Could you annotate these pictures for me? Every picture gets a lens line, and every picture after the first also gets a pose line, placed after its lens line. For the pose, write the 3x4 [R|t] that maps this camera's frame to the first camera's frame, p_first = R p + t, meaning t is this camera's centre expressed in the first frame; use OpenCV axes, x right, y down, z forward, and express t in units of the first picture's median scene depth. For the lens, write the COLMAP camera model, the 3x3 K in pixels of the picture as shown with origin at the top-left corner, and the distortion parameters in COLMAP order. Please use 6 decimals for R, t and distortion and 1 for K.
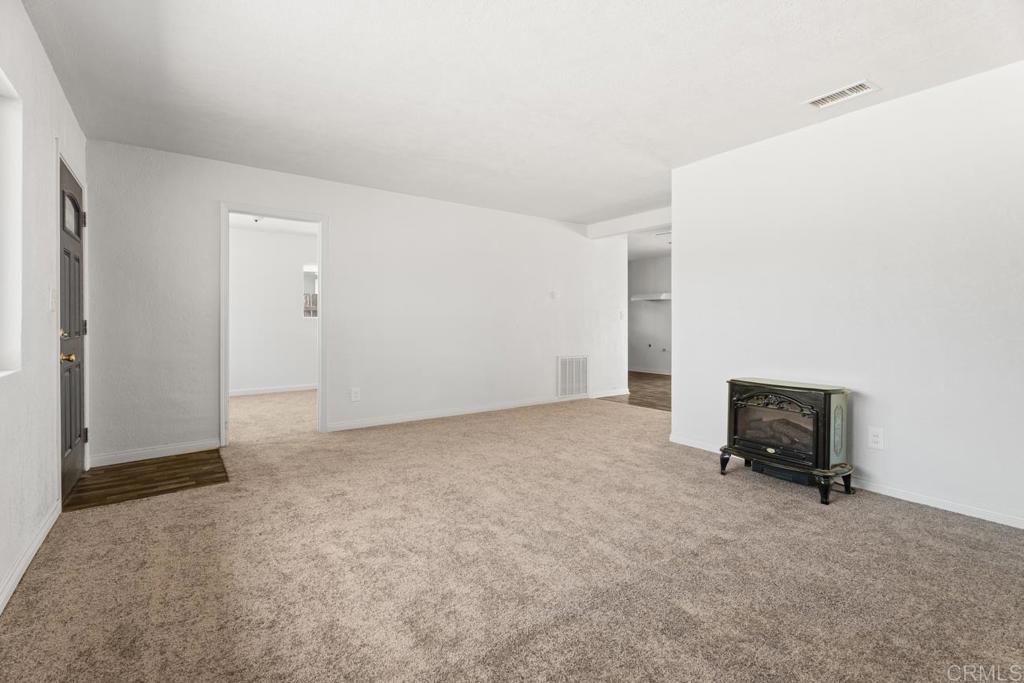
lens RADIAL K [[455.3, 0, 507.5], [0, 455.3, 333.7], [0, 0, 1]] dist [0.000663, -0.003146]
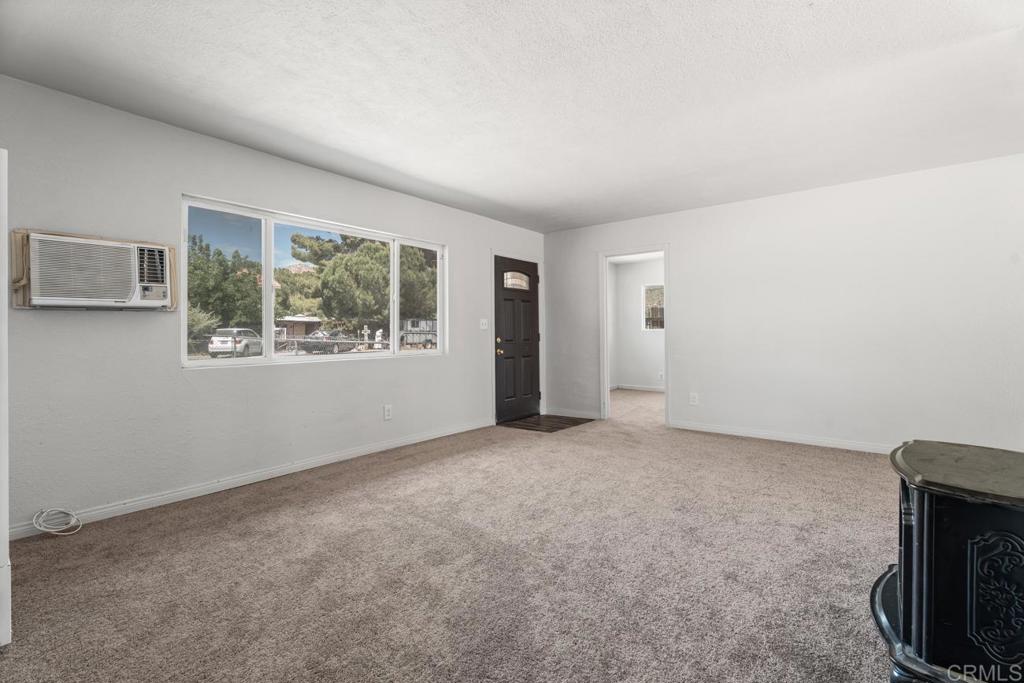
lens RADIAL K [[455.3, 0, 513.0], [0, 455.3, 336.3], [0, 0, 1]] dist [0.000663, -0.003146]
pose [[0.252425, -0.000571, -0.967616, 0.979541], [0.000101, 1.000000, -0.000564, -0.020392], [0.967617, 0.000045, 0.252425, 0.472468]]
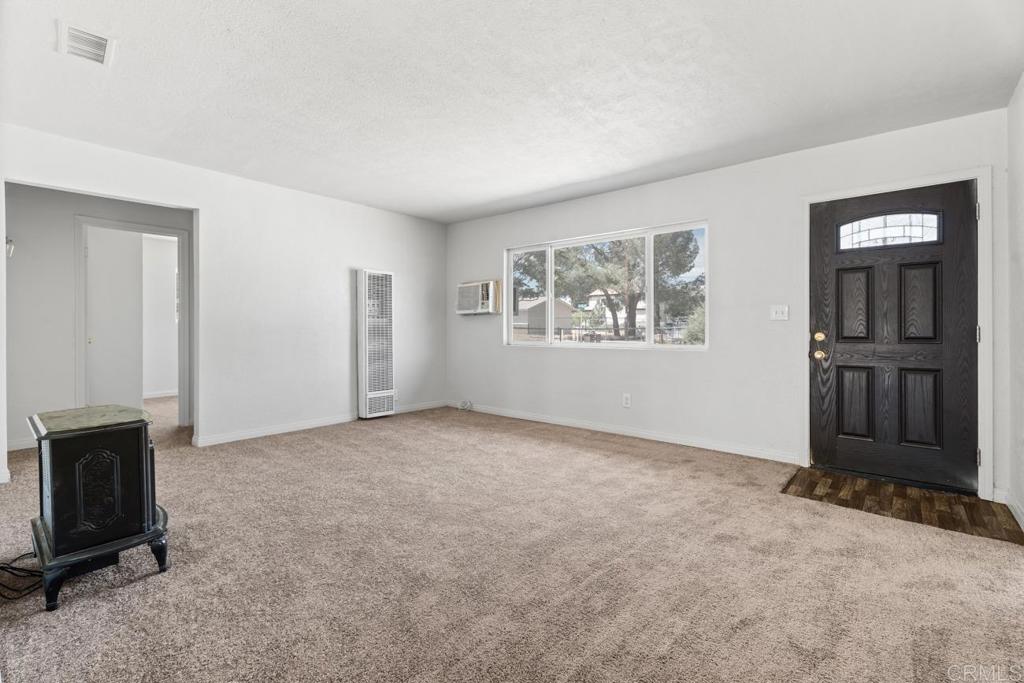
lens RADIAL K [[455.3, 0, 513.6], [0, 455.3, 337.0], [0, 0, 1]] dist [0.000663, -0.003146]
pose [[-0.972050, -0.015120, -0.234288, 0.172083], [-0.018381, 0.999762, 0.011741, -0.004016], [0.234055, 0.015720, -0.972096, 1.901285]]
